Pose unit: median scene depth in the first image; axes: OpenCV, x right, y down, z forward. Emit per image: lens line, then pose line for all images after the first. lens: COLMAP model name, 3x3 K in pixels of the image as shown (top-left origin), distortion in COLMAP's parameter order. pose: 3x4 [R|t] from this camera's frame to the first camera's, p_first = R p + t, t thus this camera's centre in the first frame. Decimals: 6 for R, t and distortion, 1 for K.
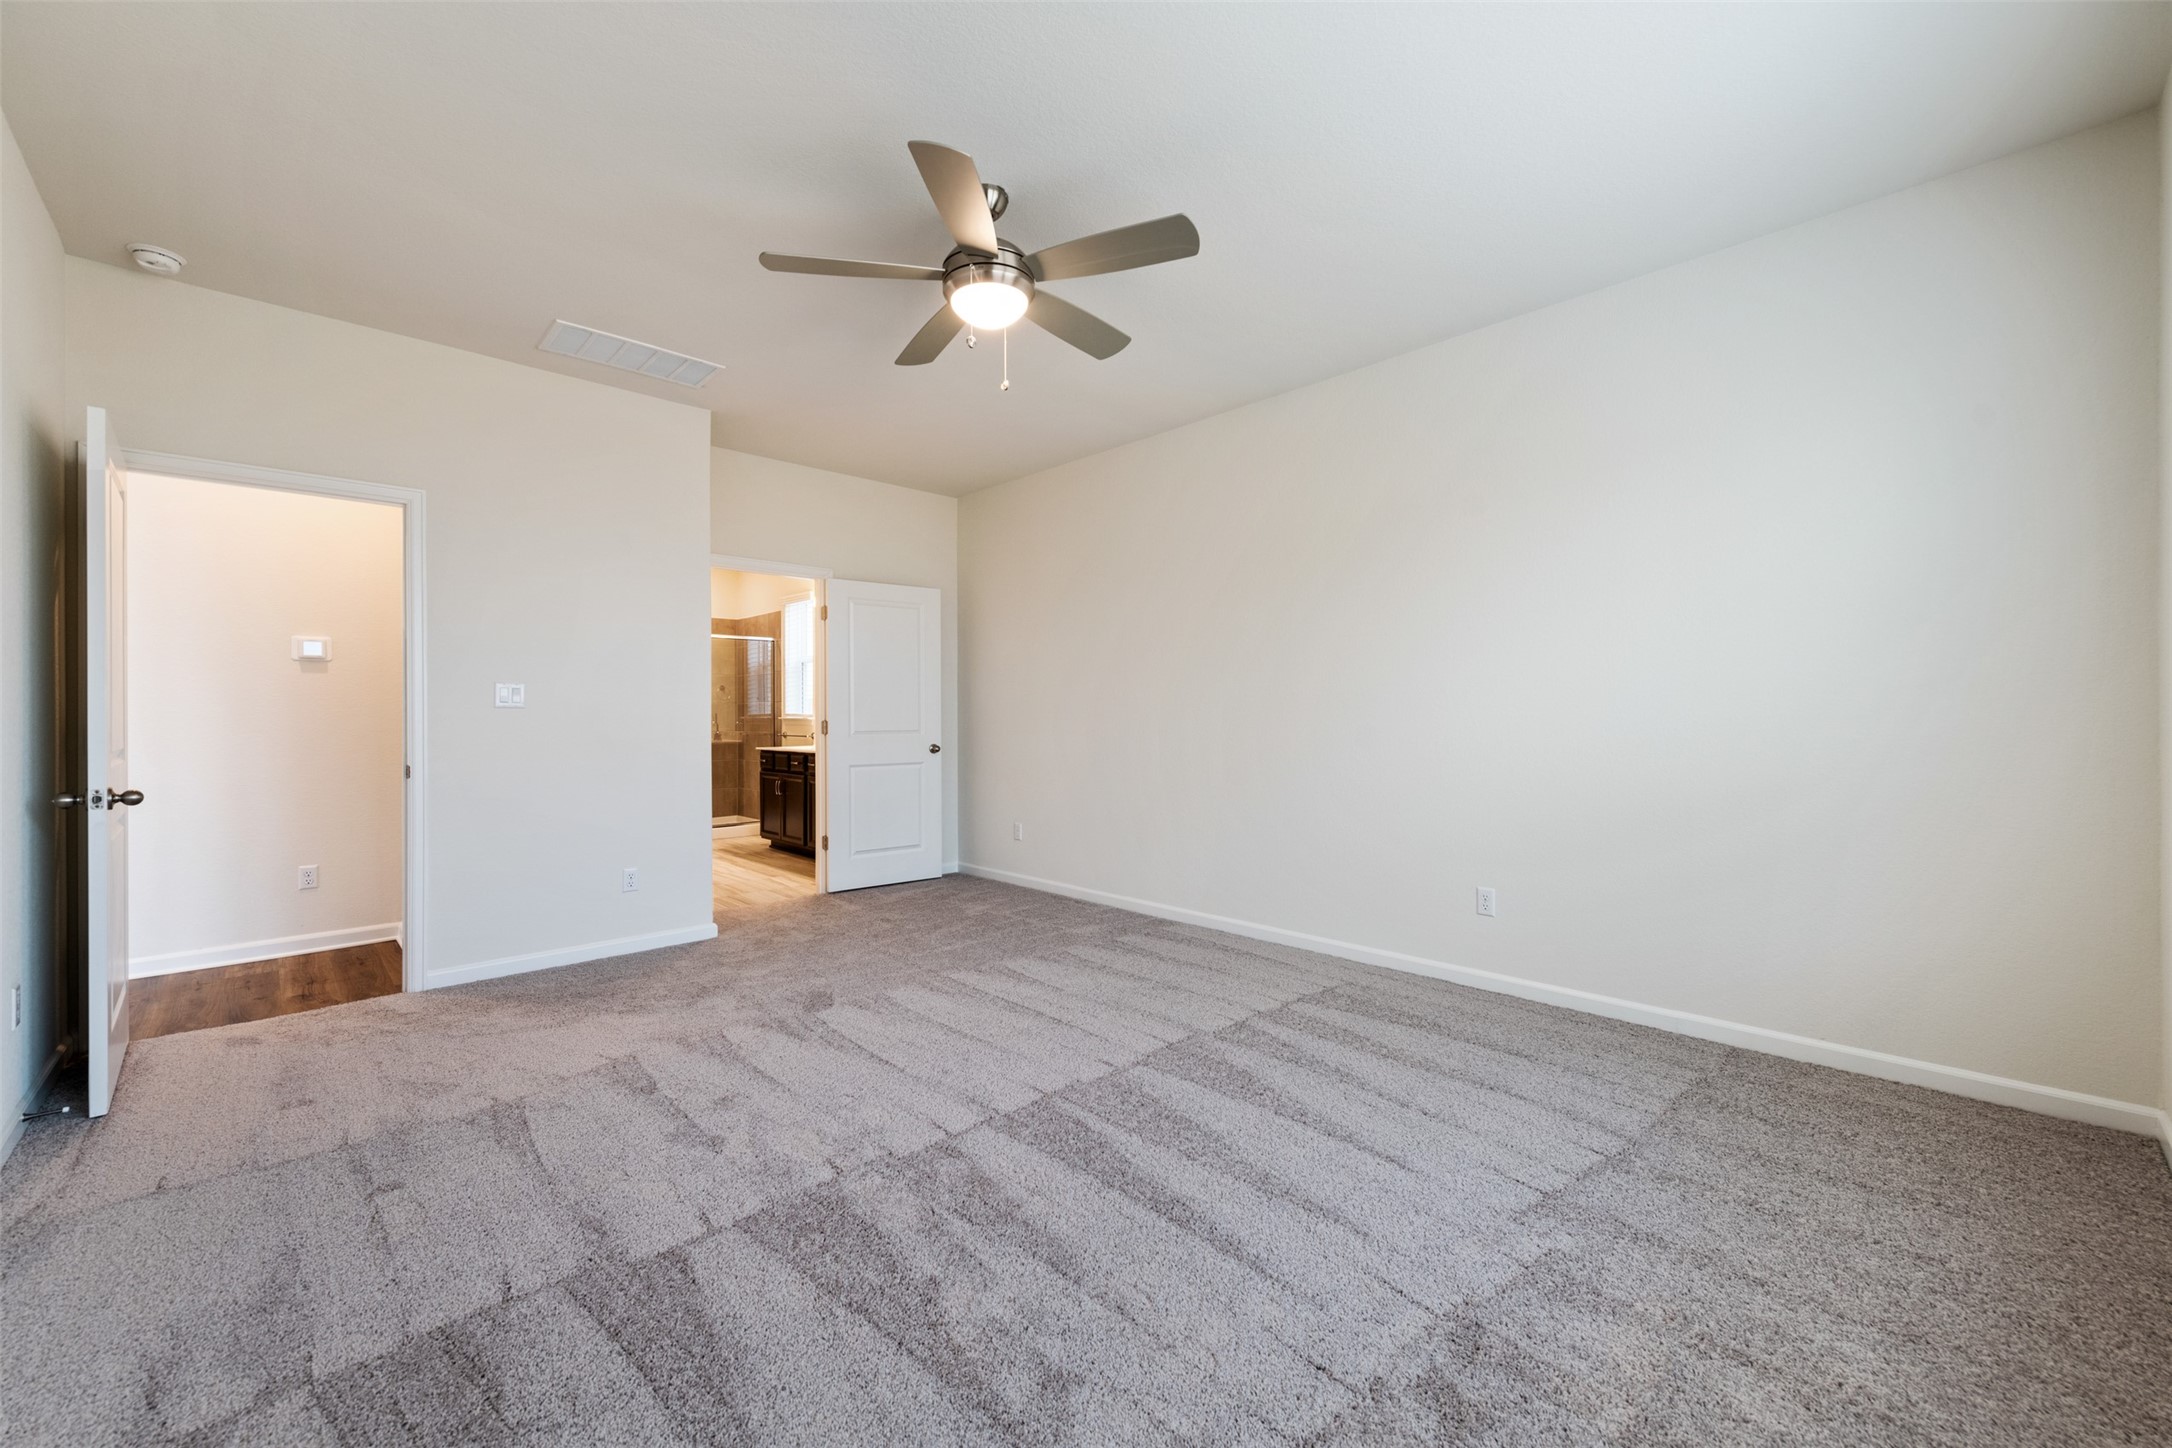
lens RADIAL K [[857.0, 0, 1092.8], [0, 857.0, 706.4], [0, 0, 1]] dist [0.011527, -0.000453]
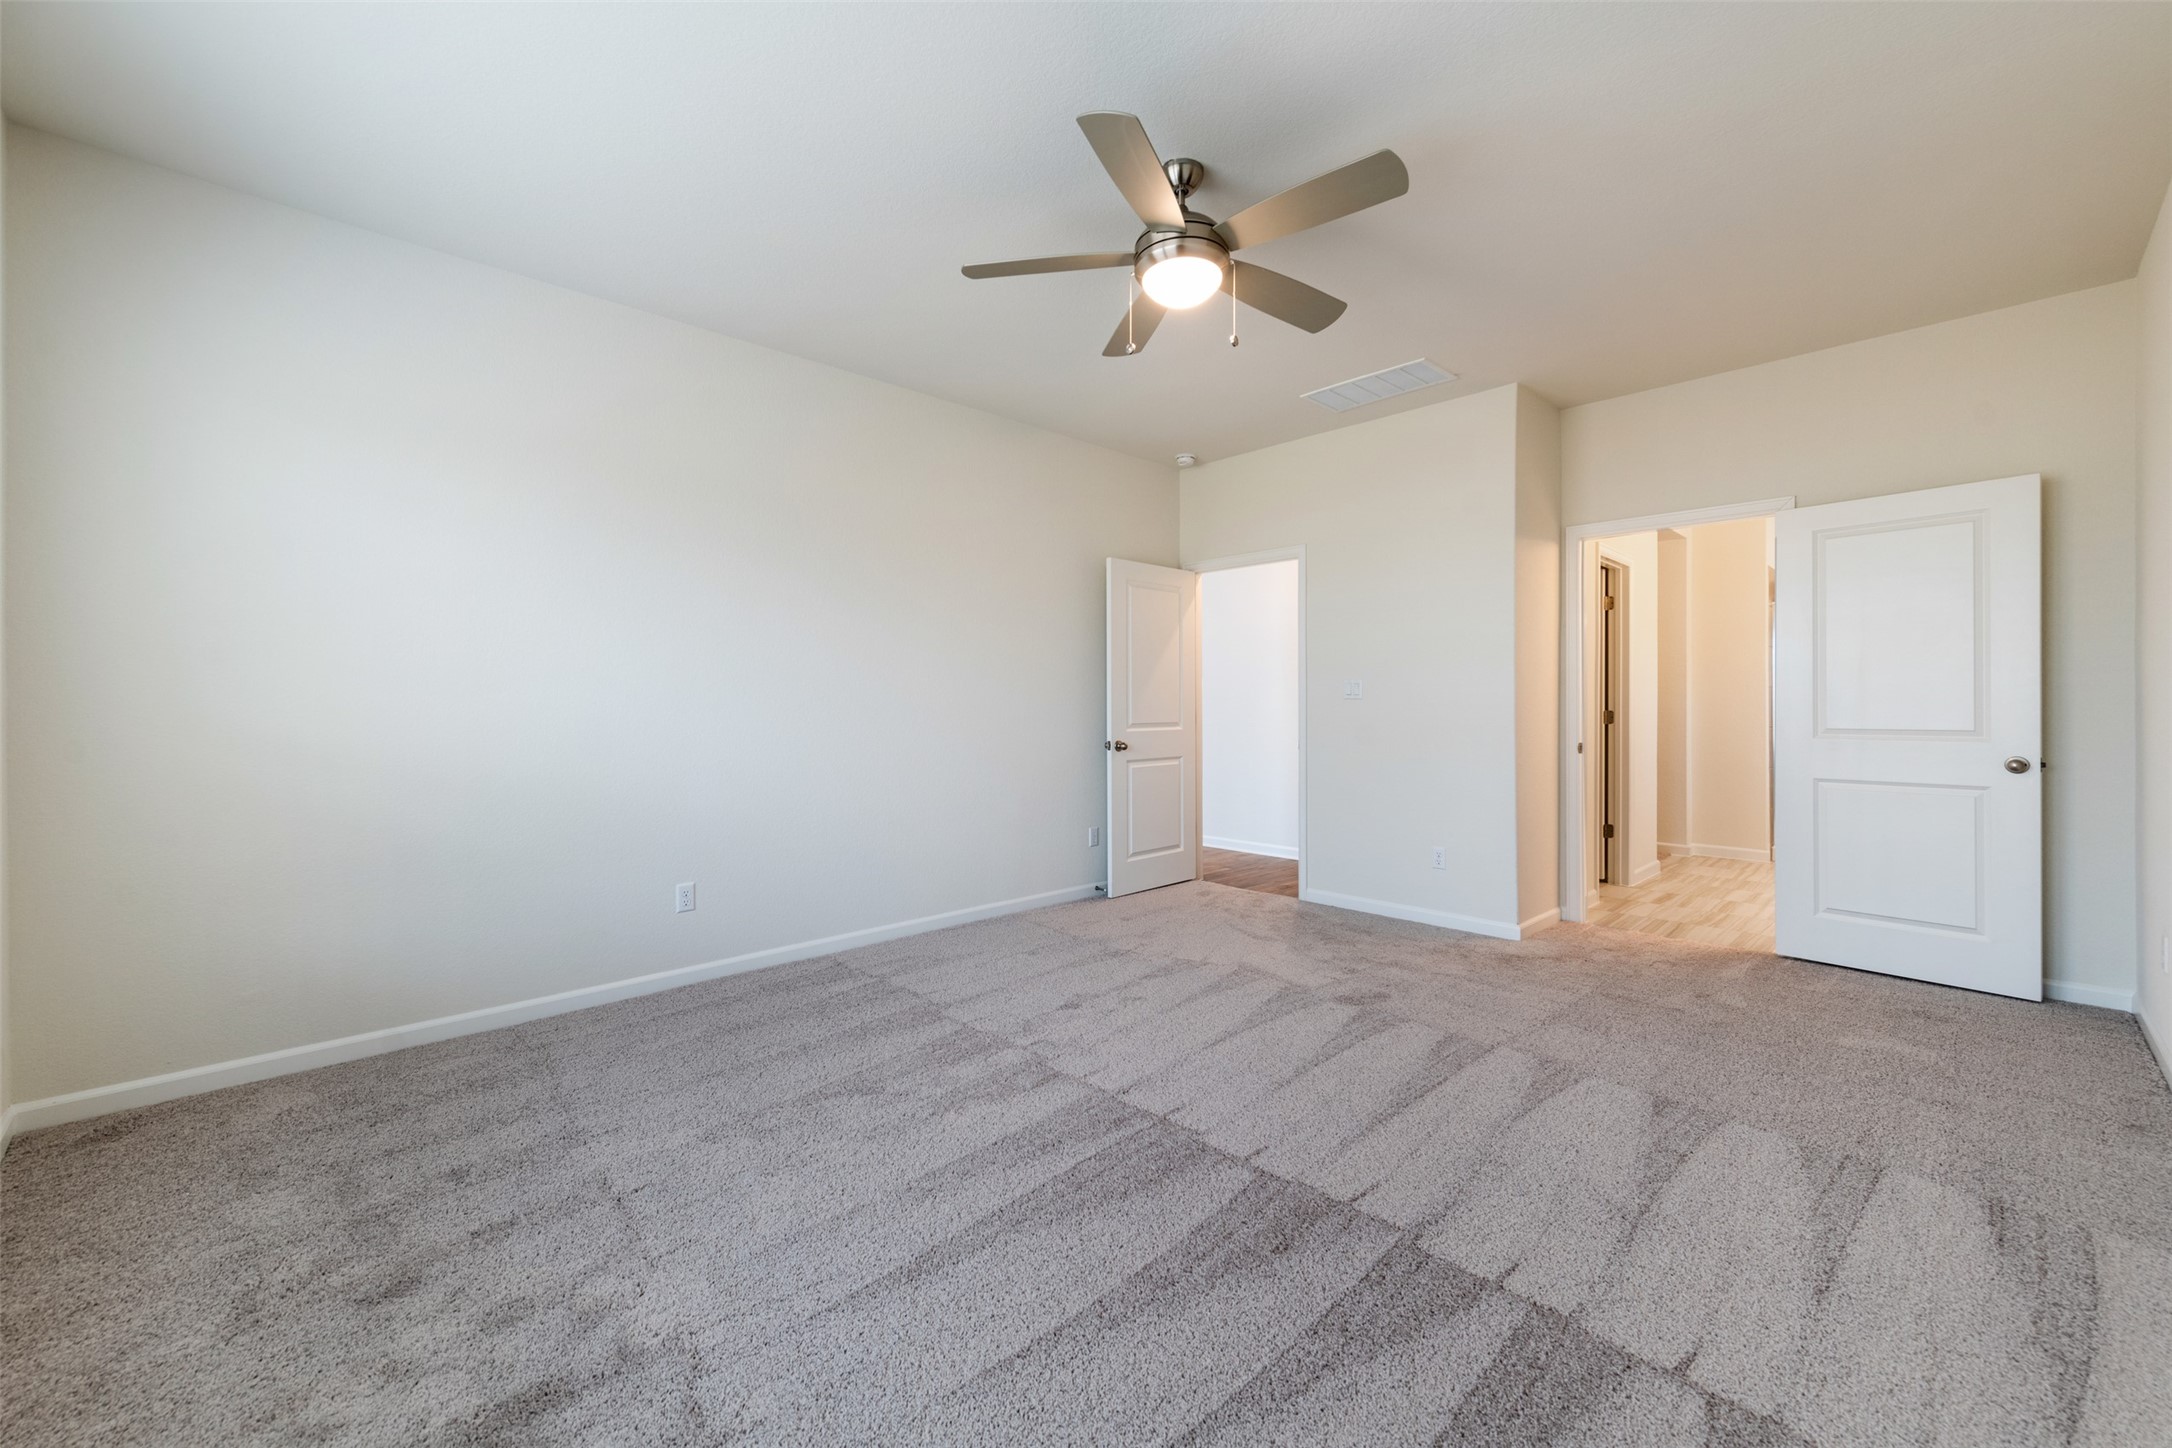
lens RADIAL K [[857.0, 0, 1092.8], [0, 857.0, 706.4], [0, 0, 1]] dist [0.011527, -0.000453]
pose [[-0.008006, 0.005047, -0.999955, 0.802113], [0.011451, 0.999922, 0.004955, 0.001210], [0.999902, -0.011411, -0.008063, 0.858459]]
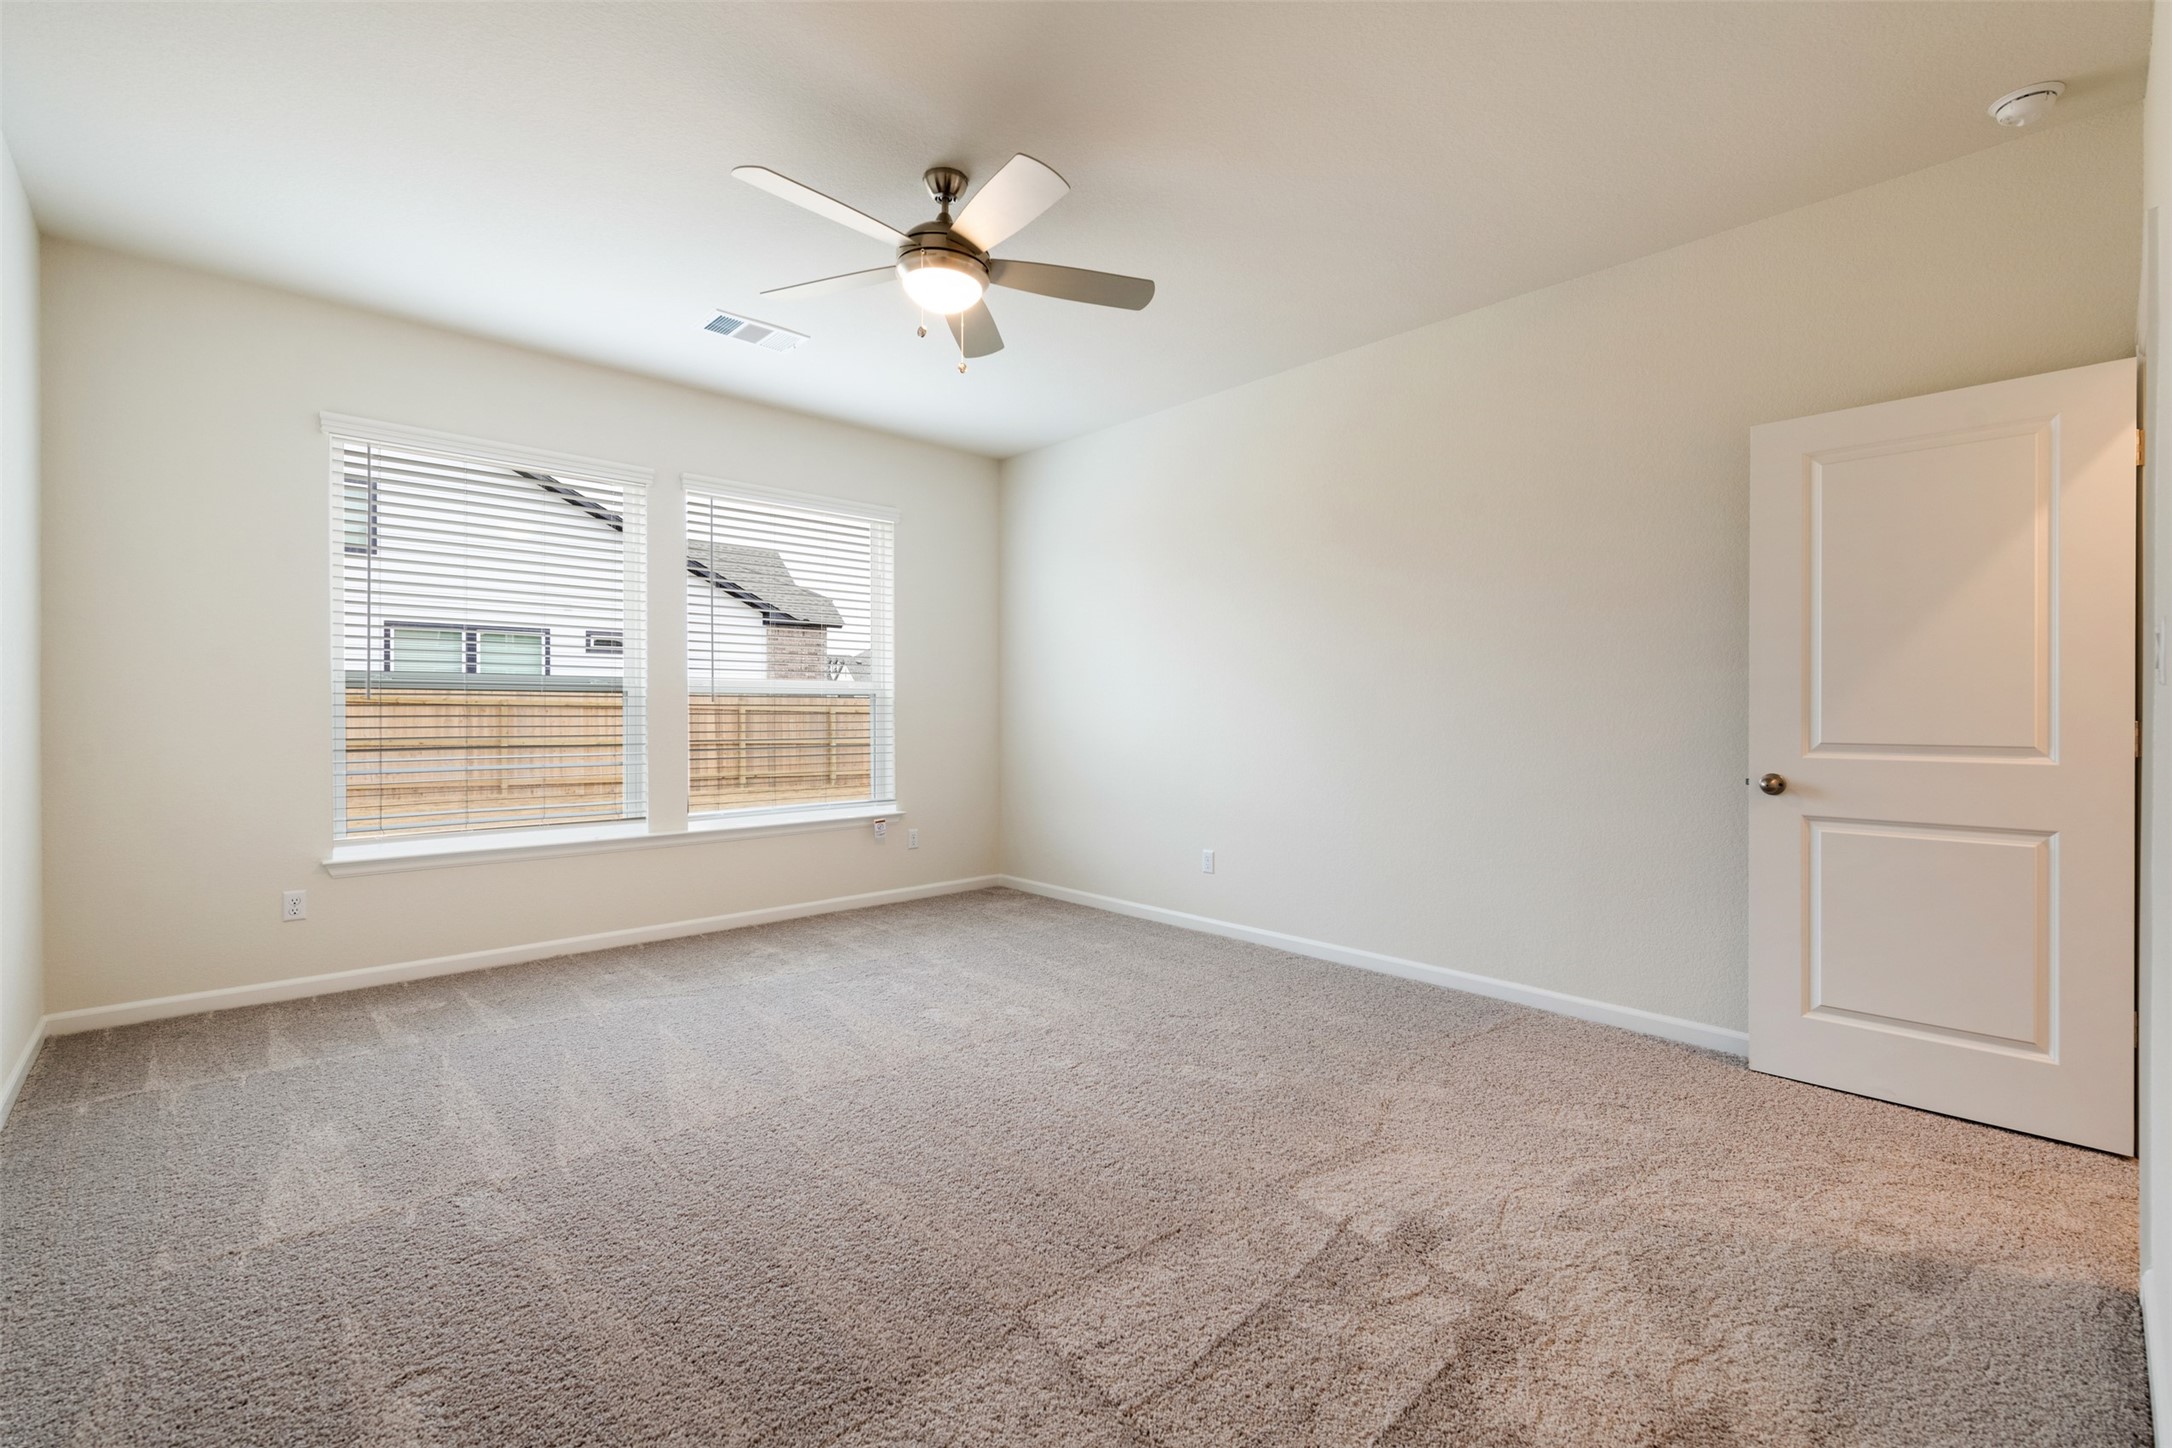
lens RADIAL K [[942.3, 0, 1086.0], [0, 942.3, 724.0], [0, 0, 1]] dist [0.000610, 0.000034]
pose [[-0.999142, 0.001544, 0.041382, -0.295609], [0.001826, 0.999975, 0.006792, 0.019556], [-0.041371, 0.006861, -0.999120, 1.952370]]
